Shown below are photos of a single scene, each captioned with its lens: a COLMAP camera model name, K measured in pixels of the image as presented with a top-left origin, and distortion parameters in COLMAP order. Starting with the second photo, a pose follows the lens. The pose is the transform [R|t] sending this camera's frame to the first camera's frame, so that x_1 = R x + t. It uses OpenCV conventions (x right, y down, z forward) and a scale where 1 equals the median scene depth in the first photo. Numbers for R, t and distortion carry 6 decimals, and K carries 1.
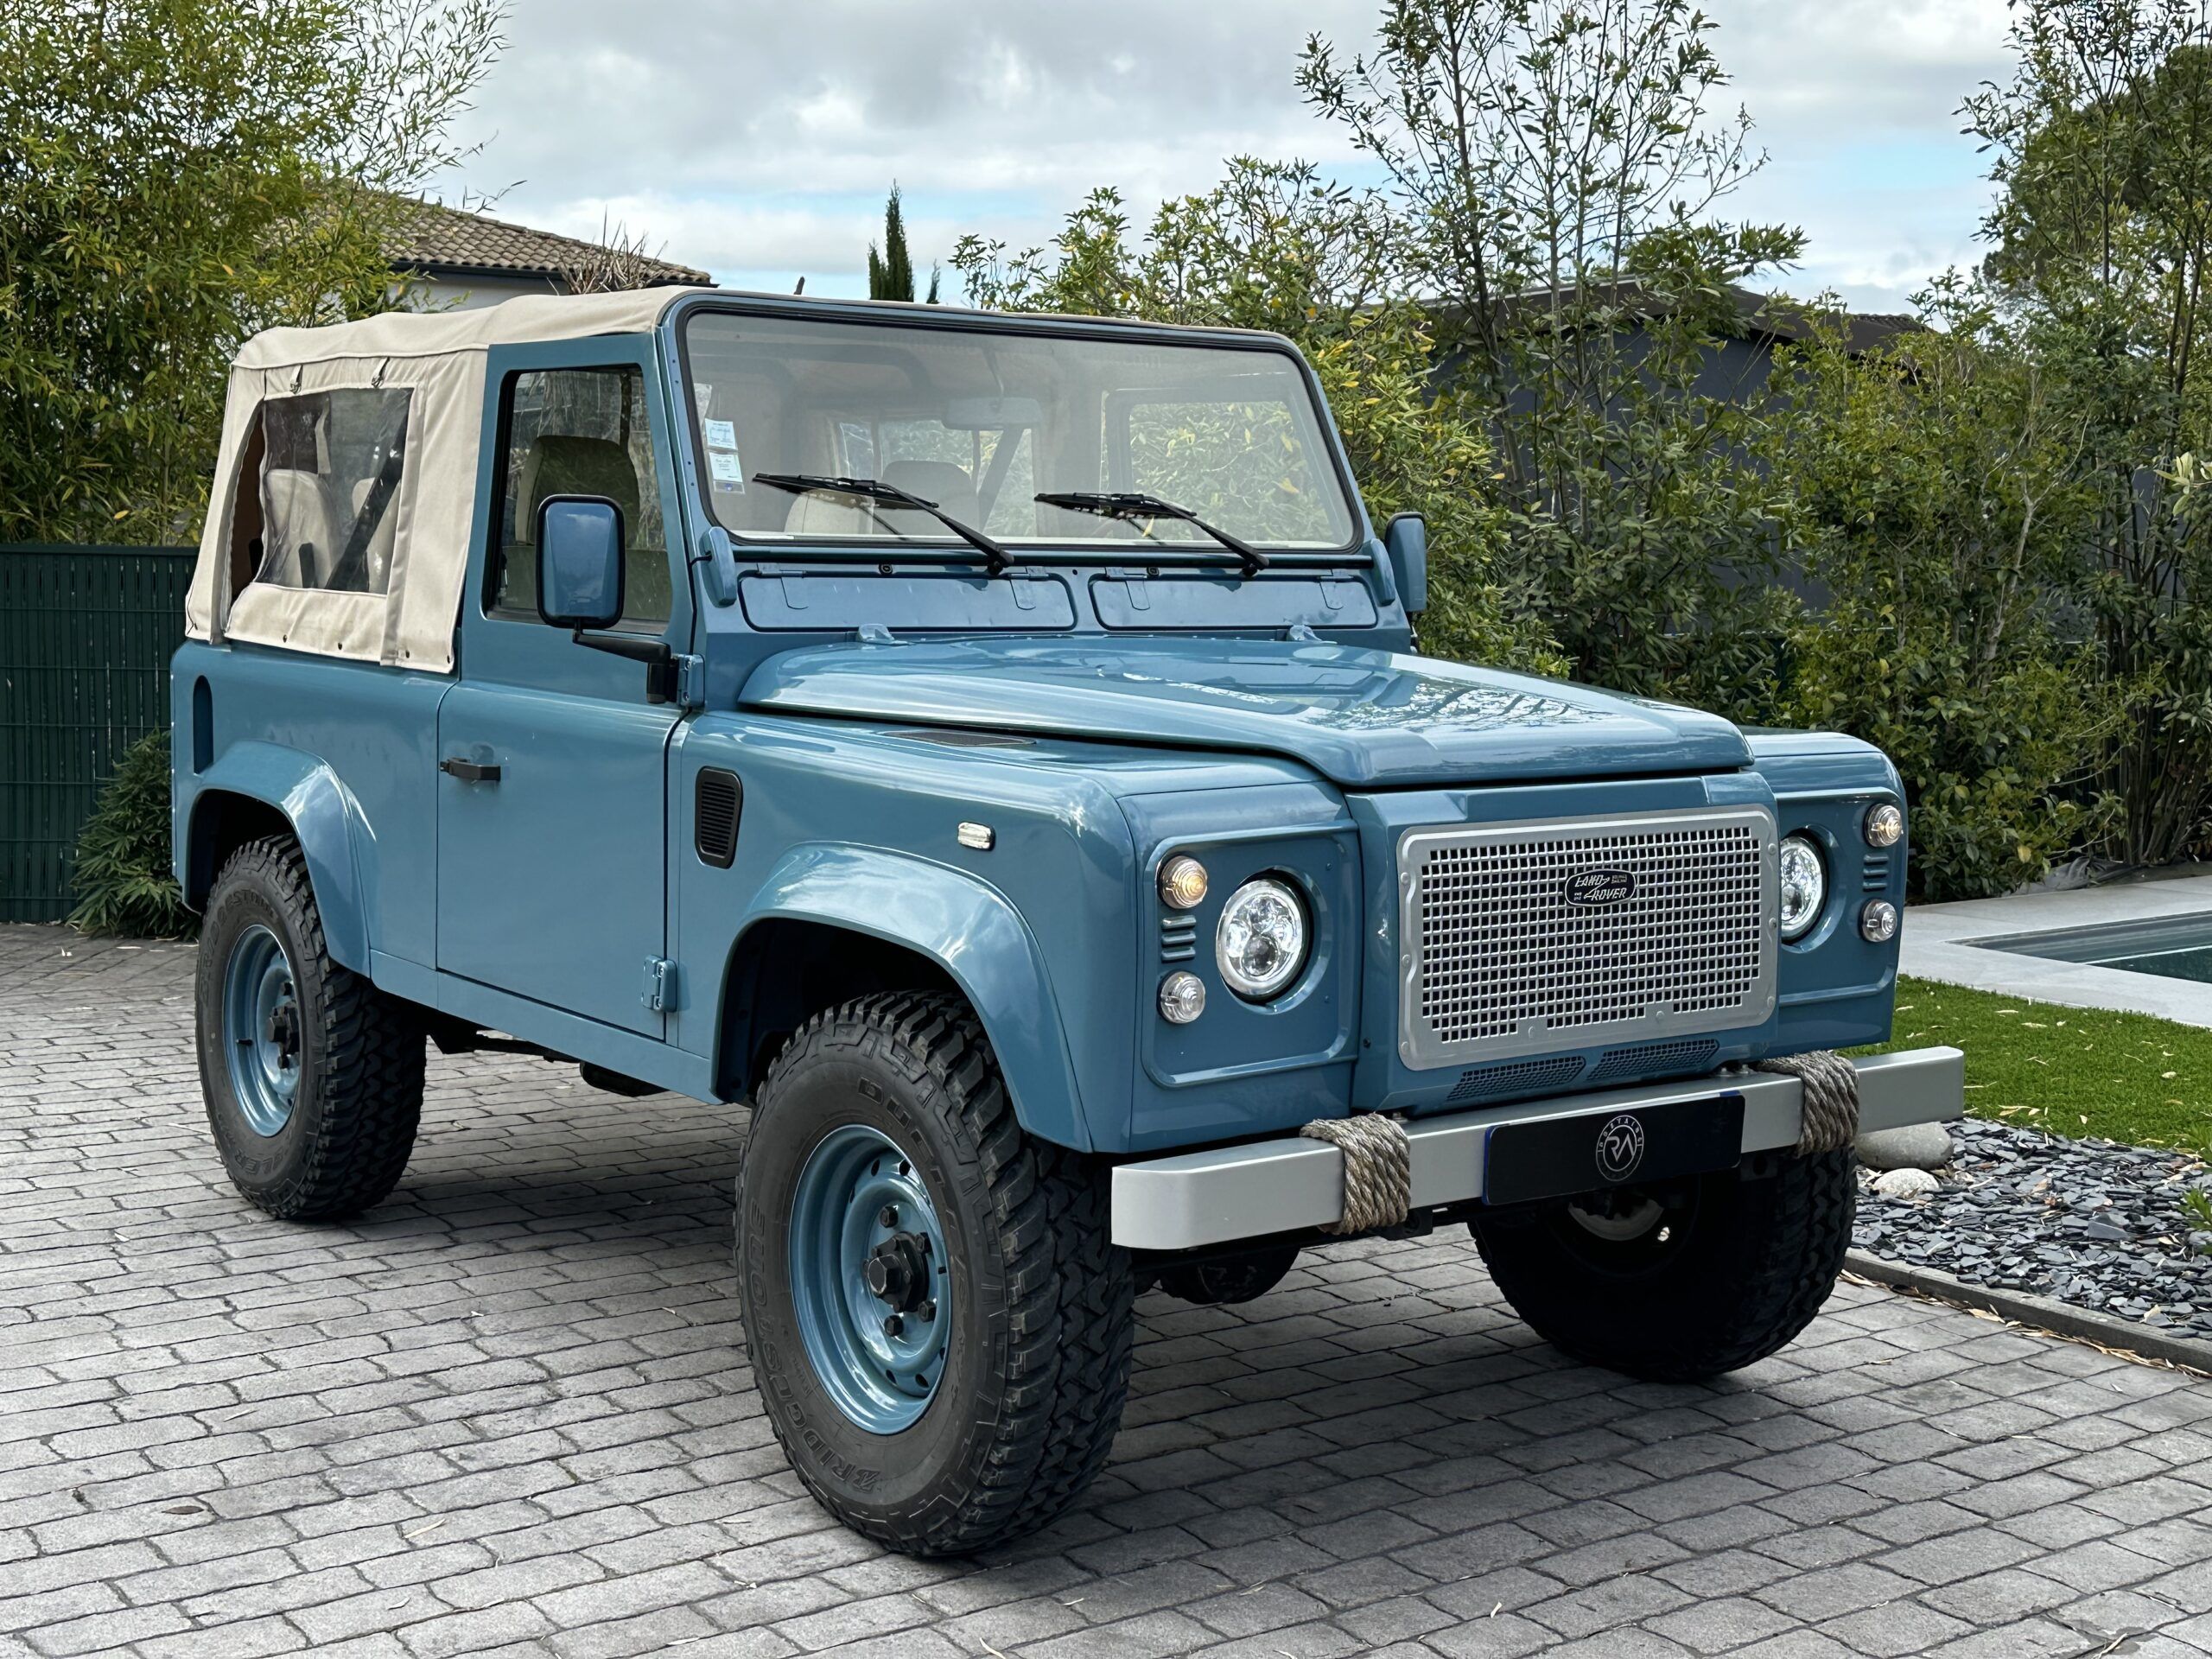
lens RADIAL K [[2897.9, 0, 1113.5], [0, 2897.9, 824.9], [0, 0, 1]] dist [0.046205, 0.000000]
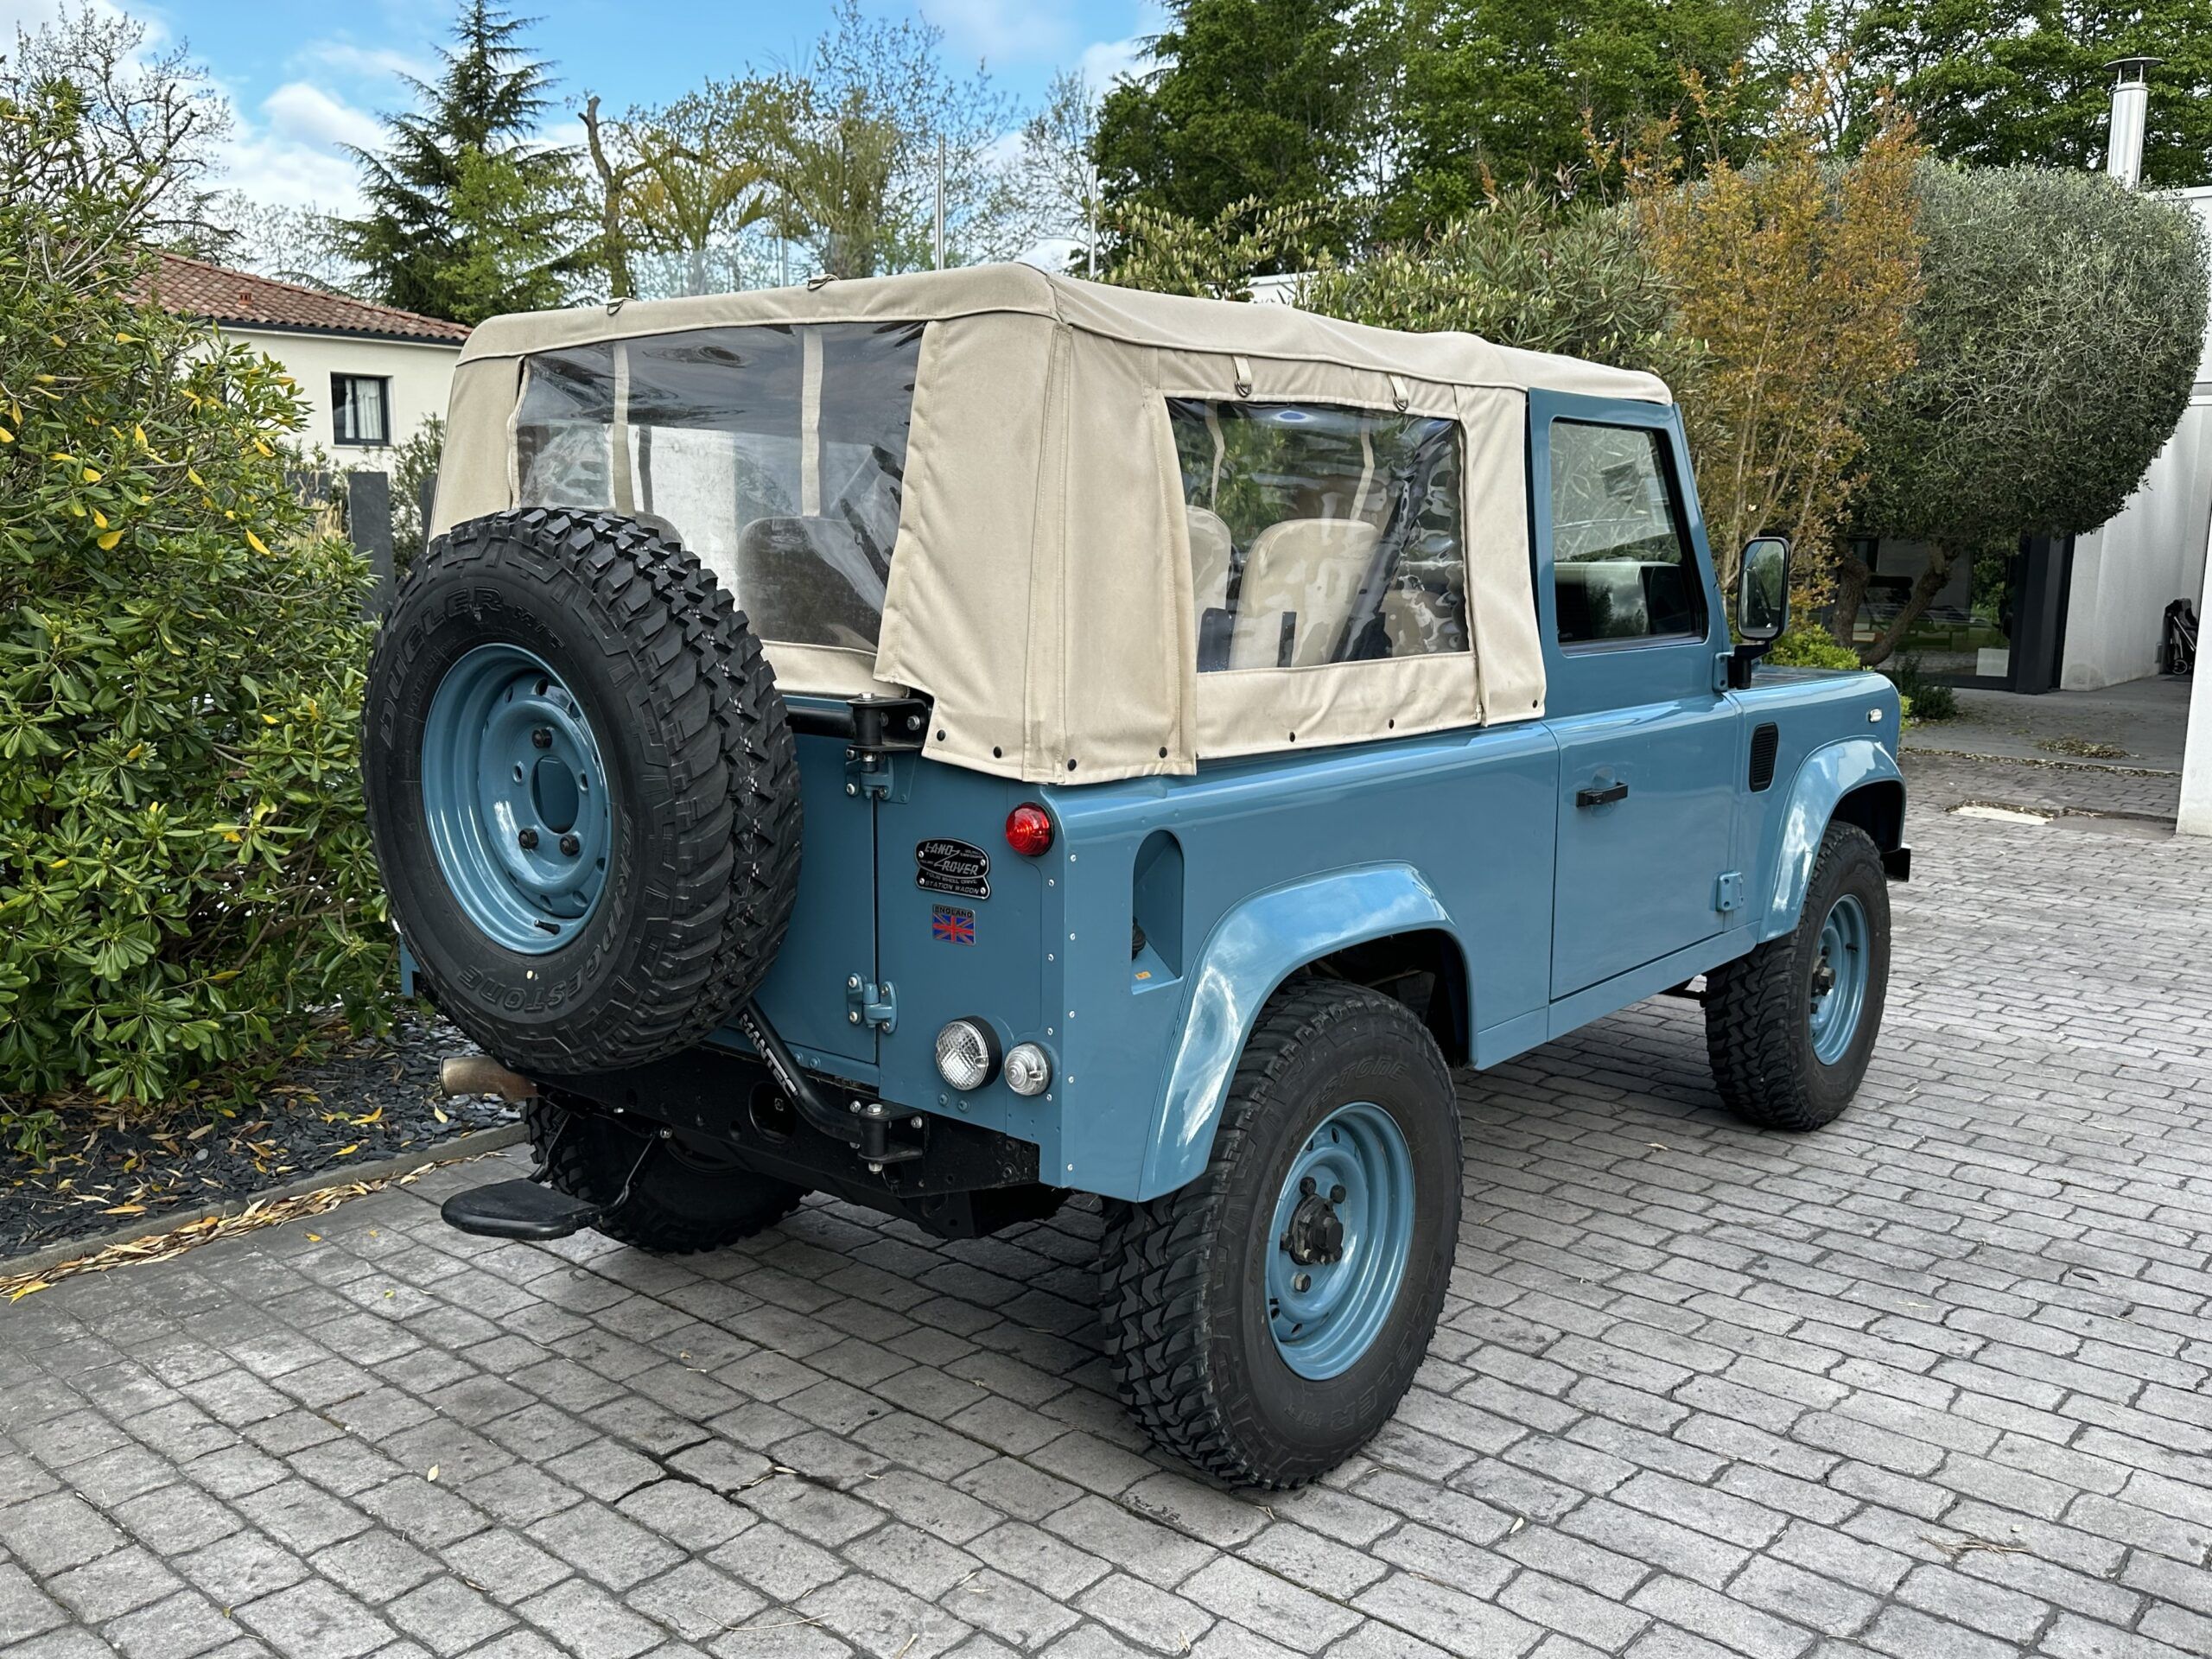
lens RADIAL K [[1887.3, 0, 1096.8], [0, 1887.3, 836.6], [0, 0, 1]] dist [0.007024, -0.032064]
pose [[-0.242400, -0.174515, 0.954352, -0.980380], [0.089391, 0.975487, 0.201084, -0.186753], [-0.966050, 0.134053, -0.220858, 1.549683]]
